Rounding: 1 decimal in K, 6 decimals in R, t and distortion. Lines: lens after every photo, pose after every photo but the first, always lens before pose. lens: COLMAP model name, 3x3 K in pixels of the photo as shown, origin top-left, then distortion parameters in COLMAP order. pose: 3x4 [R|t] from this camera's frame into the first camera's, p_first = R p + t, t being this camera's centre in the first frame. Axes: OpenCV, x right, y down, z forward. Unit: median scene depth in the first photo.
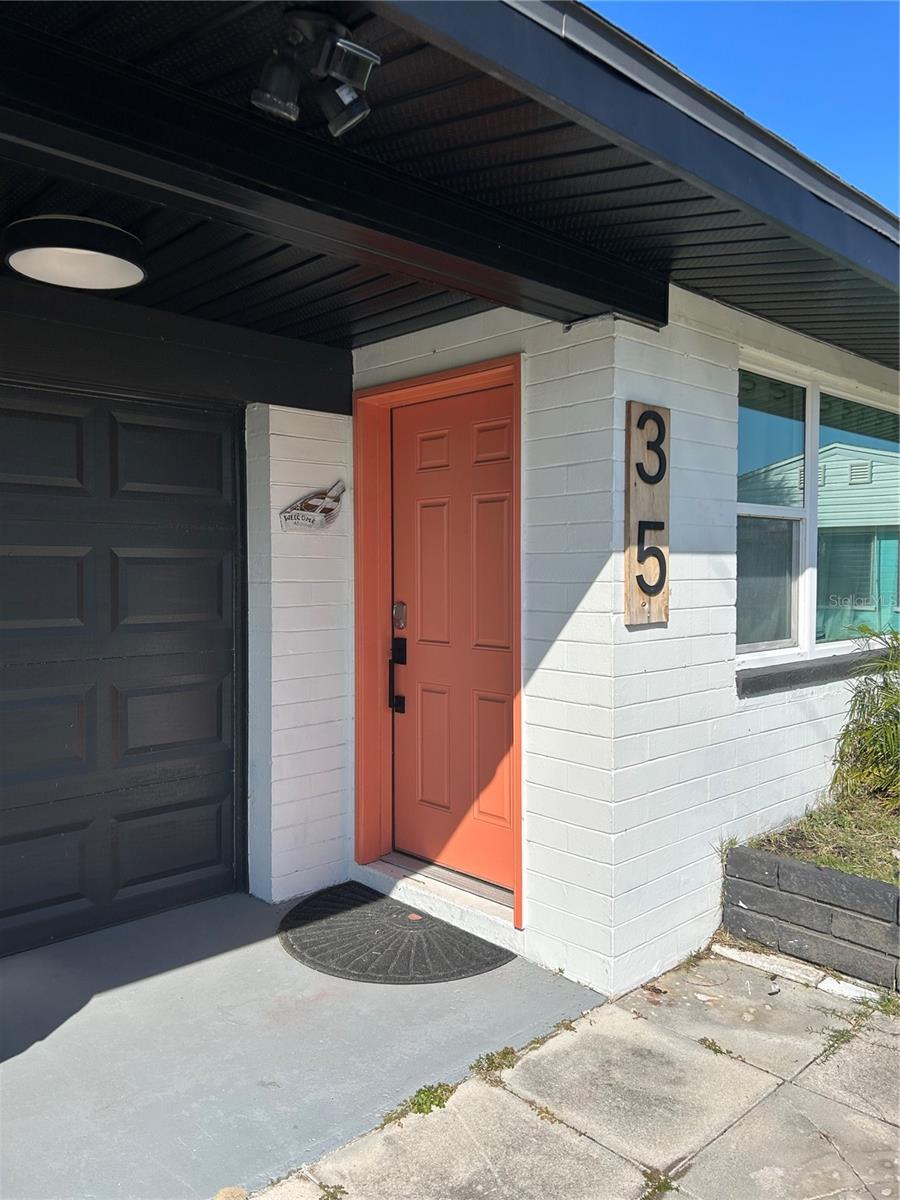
lens RADIAL K [[897.3, 0, 453.3], [0, 897.3, 591.4], [0, 0, 1]] dist [0.061138, -0.064216]
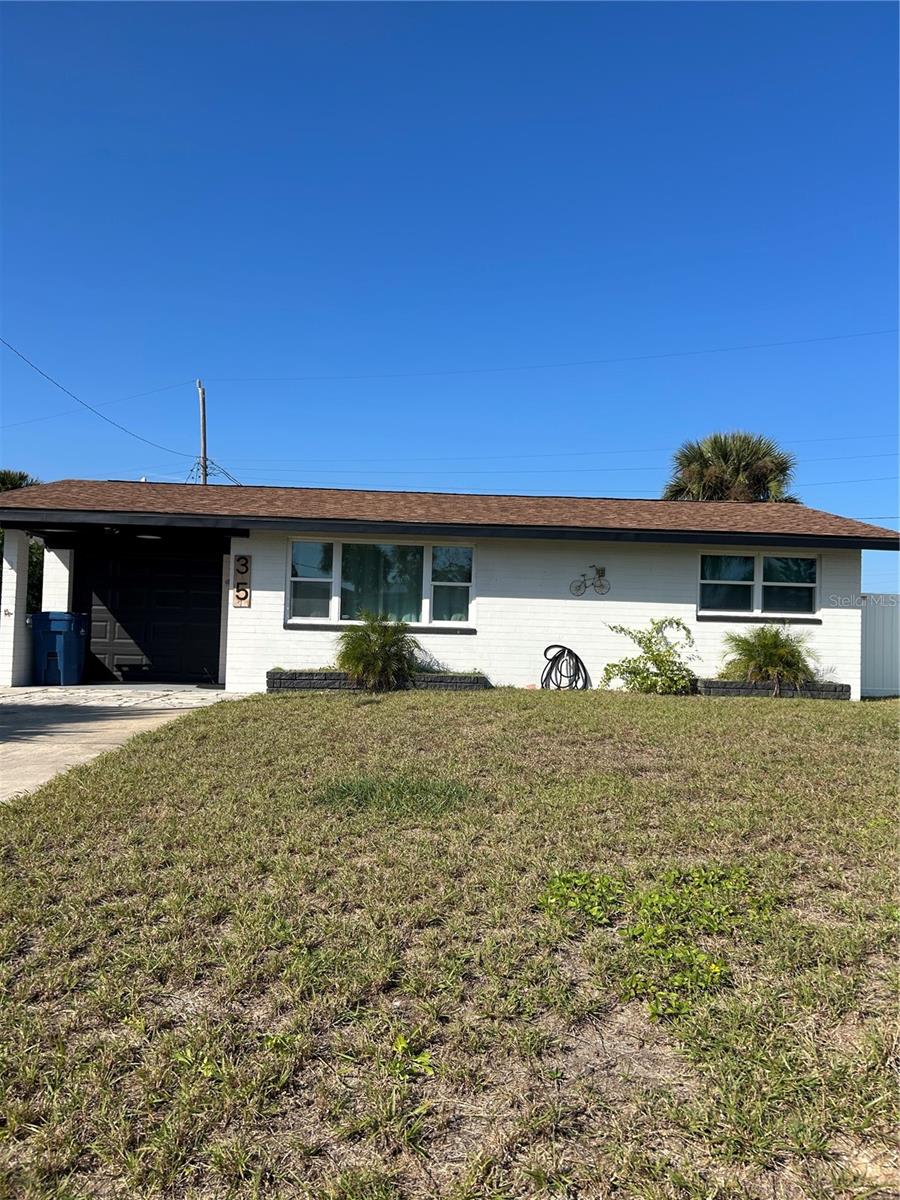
lens RADIAL K [[897.3, 0, 447.8], [0, 897.3, 598.9], [0, 0, 1]] dist [0.061138, -0.064216]
pose [[0.766017, -0.005970, -0.642793, 3.557464], [-0.038704, 0.997714, -0.055389, 0.189494], [0.641655, 0.067308, 0.764035, -1.562066]]
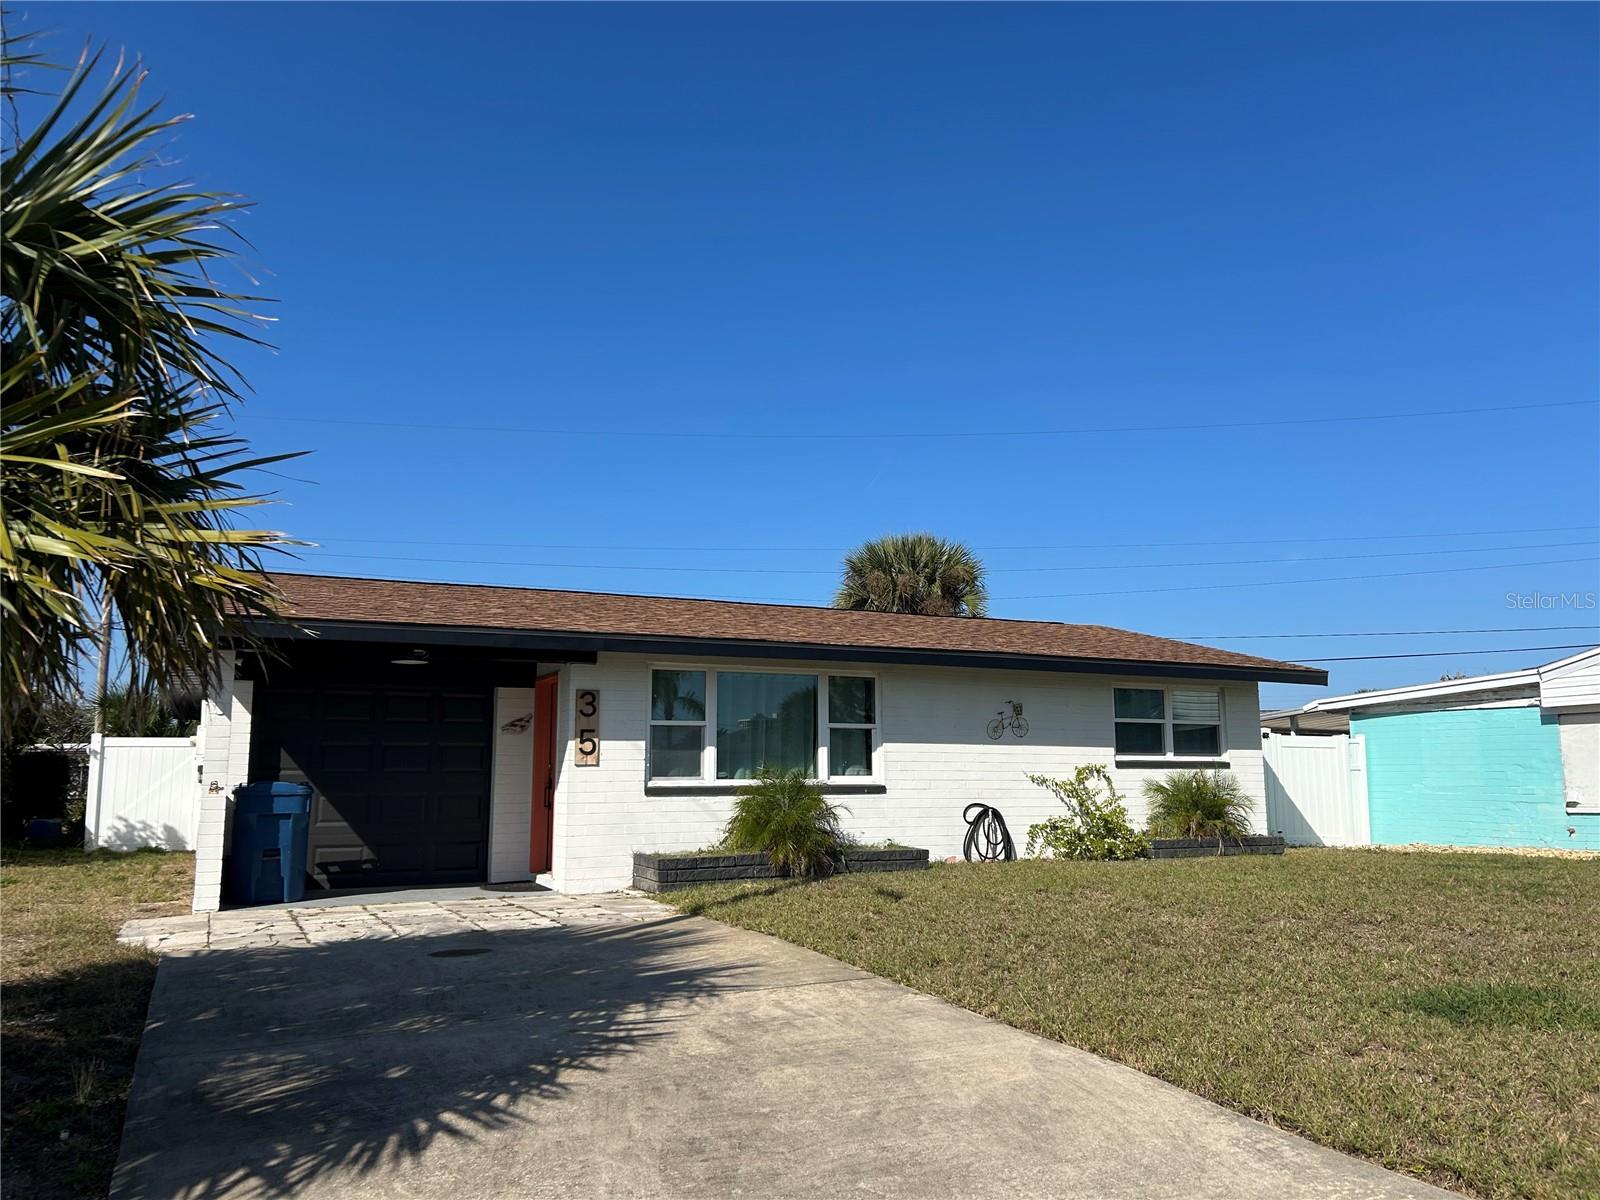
lens RADIAL K [[1196.4, 0, 794.0], [0, 1196.4, 592.1], [0, 0, 1]] dist [0.061138, -0.064216]
pose [[0.958607, -0.053014, -0.279753, 1.902787], [0.002446, 0.984011, -0.178093, 0.172545], [0.284721, 0.170037, 0.943409, -2.470220]]
